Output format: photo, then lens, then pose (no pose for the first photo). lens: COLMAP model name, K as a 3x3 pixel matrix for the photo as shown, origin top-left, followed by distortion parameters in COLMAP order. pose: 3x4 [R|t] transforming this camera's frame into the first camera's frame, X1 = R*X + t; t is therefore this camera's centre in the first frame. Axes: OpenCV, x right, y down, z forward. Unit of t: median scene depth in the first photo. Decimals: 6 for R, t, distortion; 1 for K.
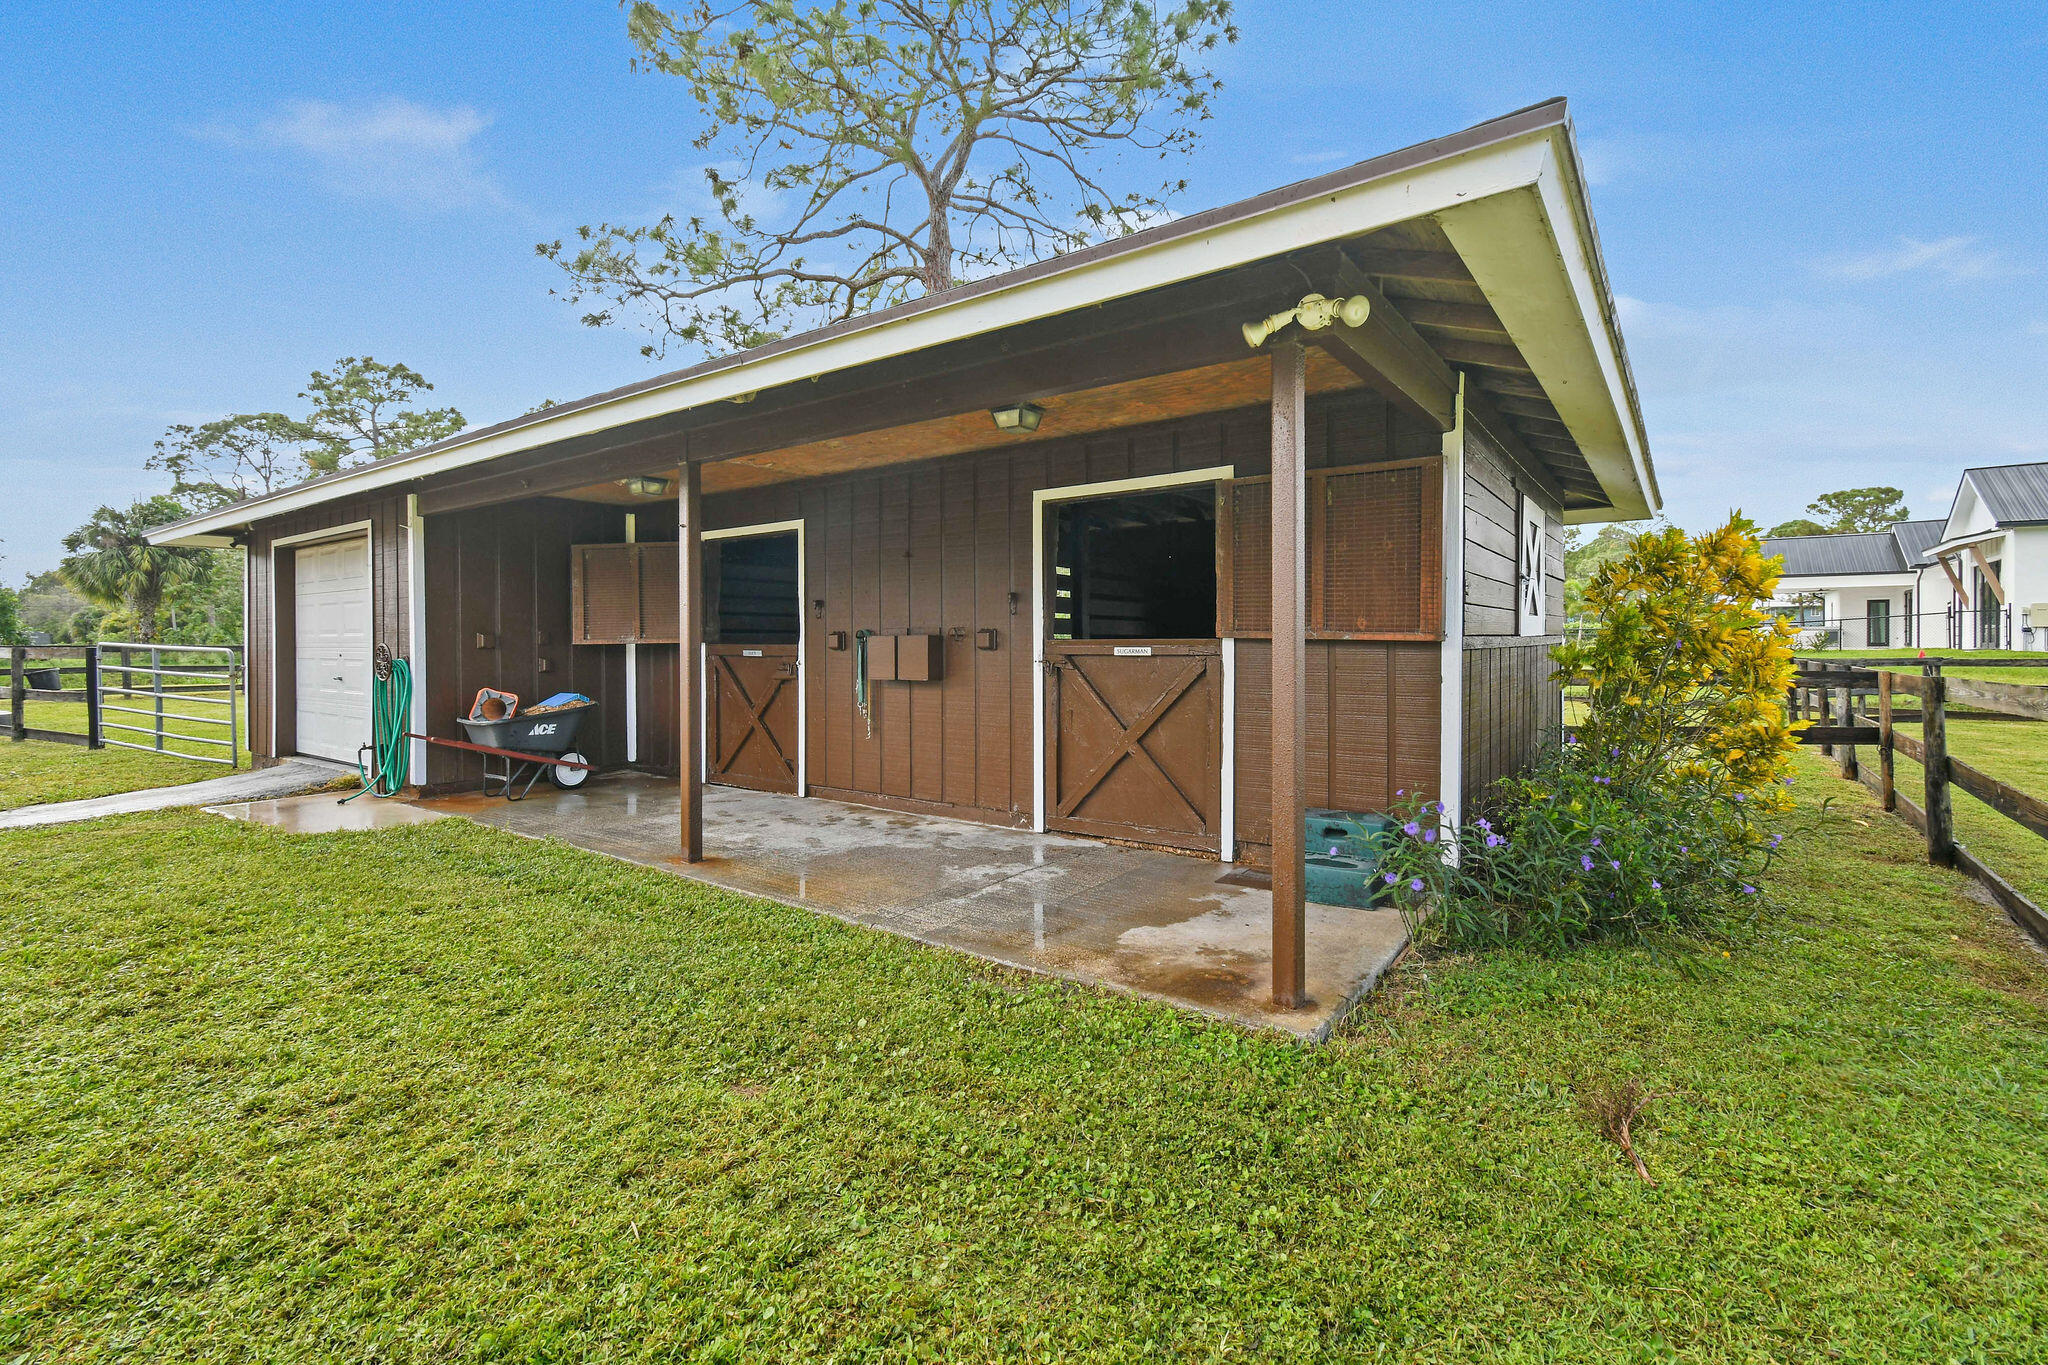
lens RADIAL K [[936.7, 0, 1010.6], [0, 936.7, 646.1], [0, 0, 1]] dist [0.000494, -0.002923]
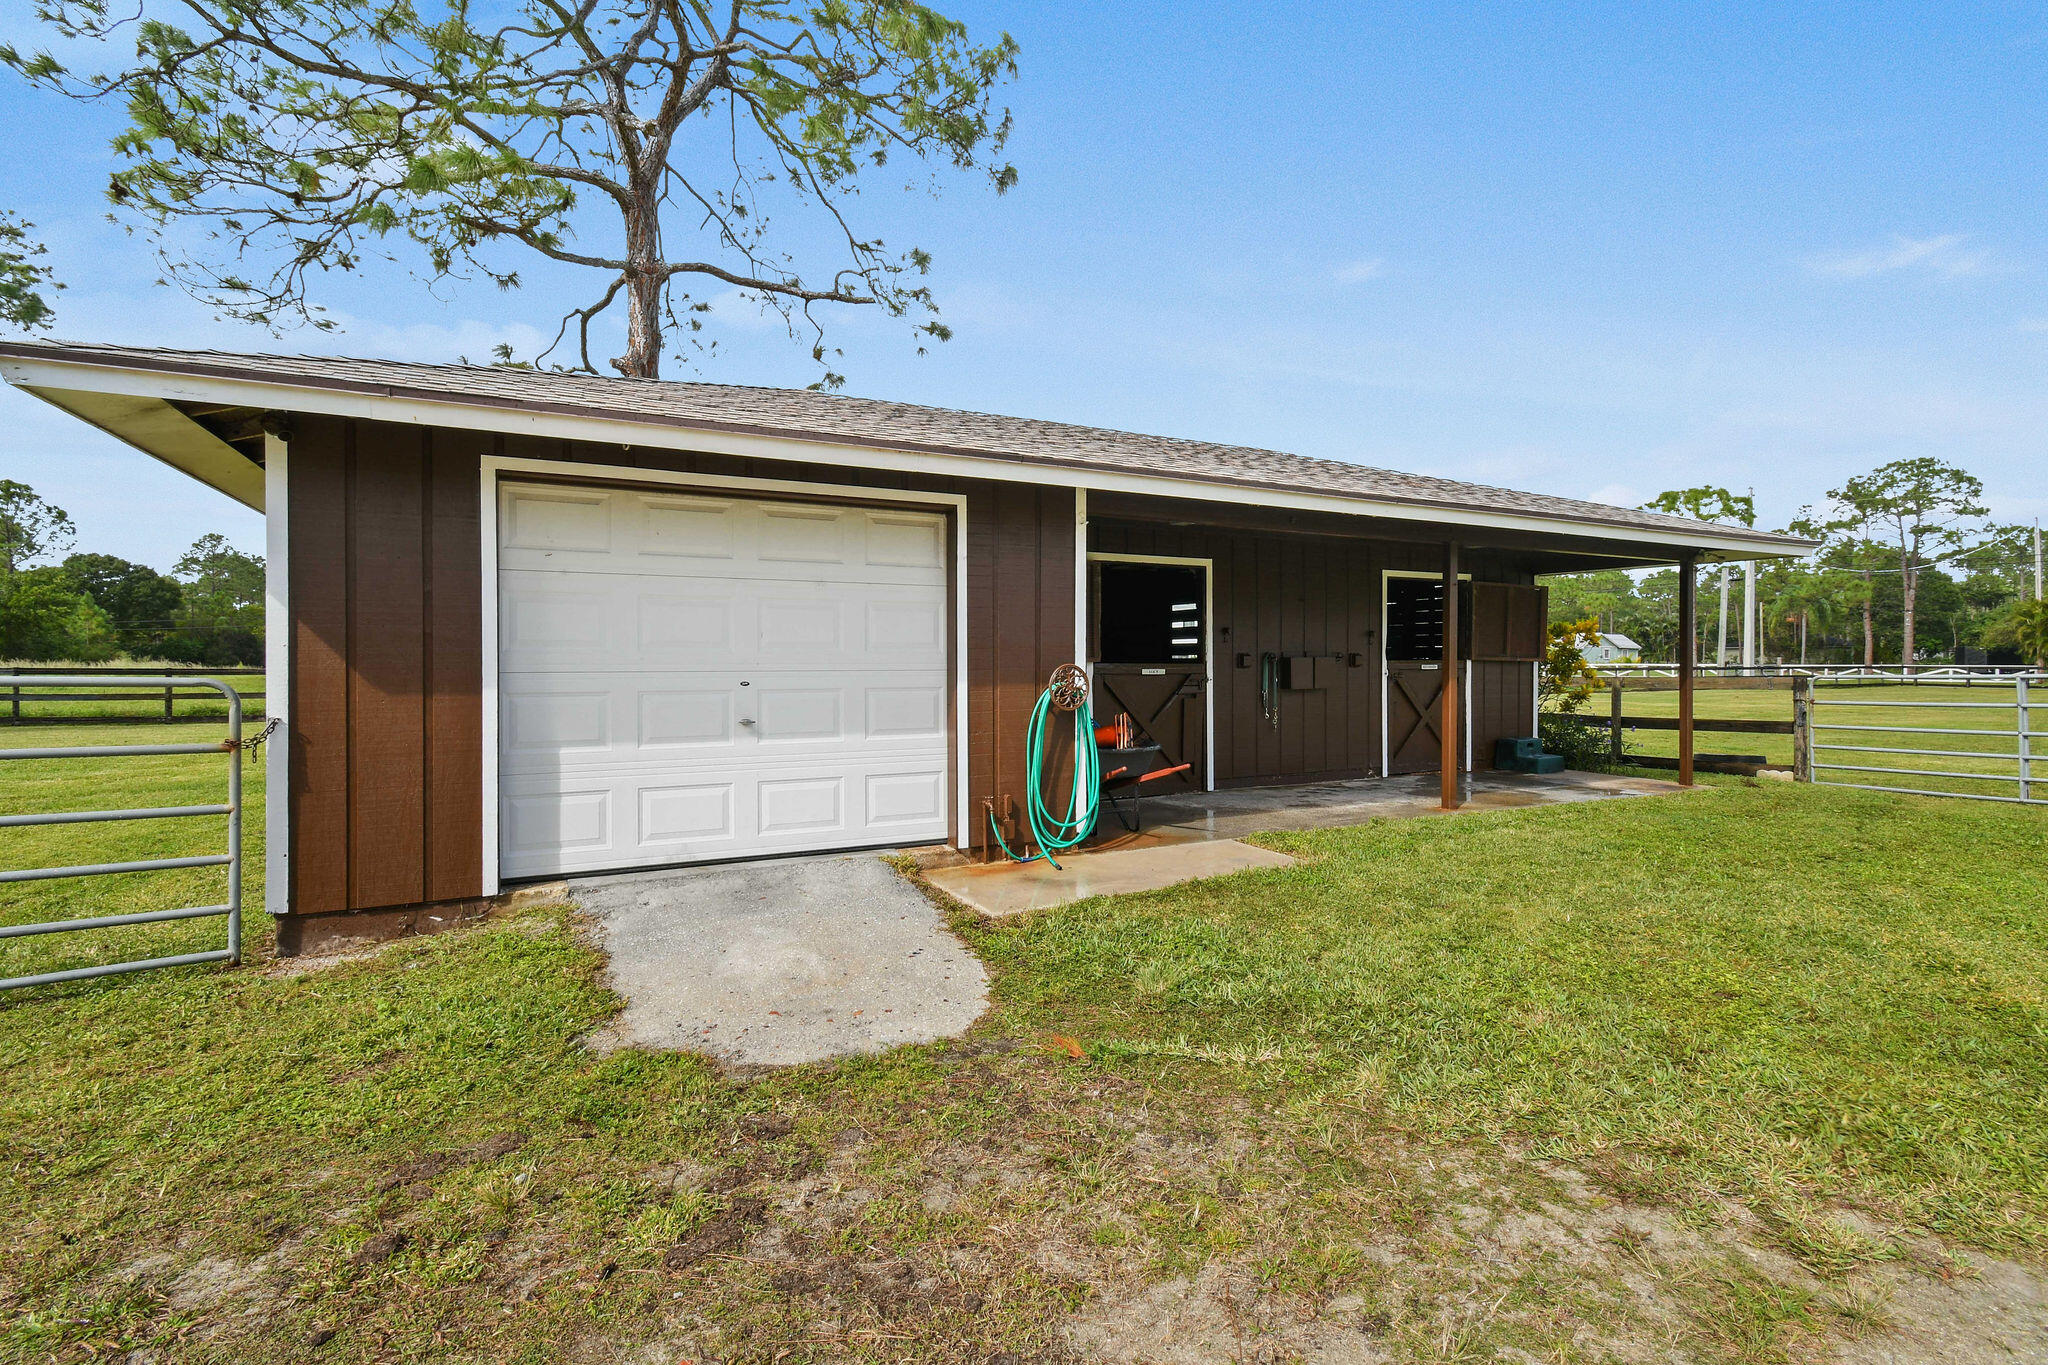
lens RADIAL K [[936.7, 0, 1049.6], [0, 936.7, 673.6], [0, 0, 1]] dist [0.000494, -0.002923]
pose [[0.439472, -0.009089, 0.898210, -0.182442], [-0.001525, 0.999940, 0.010864, -0.000132], [-0.898255, -0.006144, 0.439432, 0.085939]]
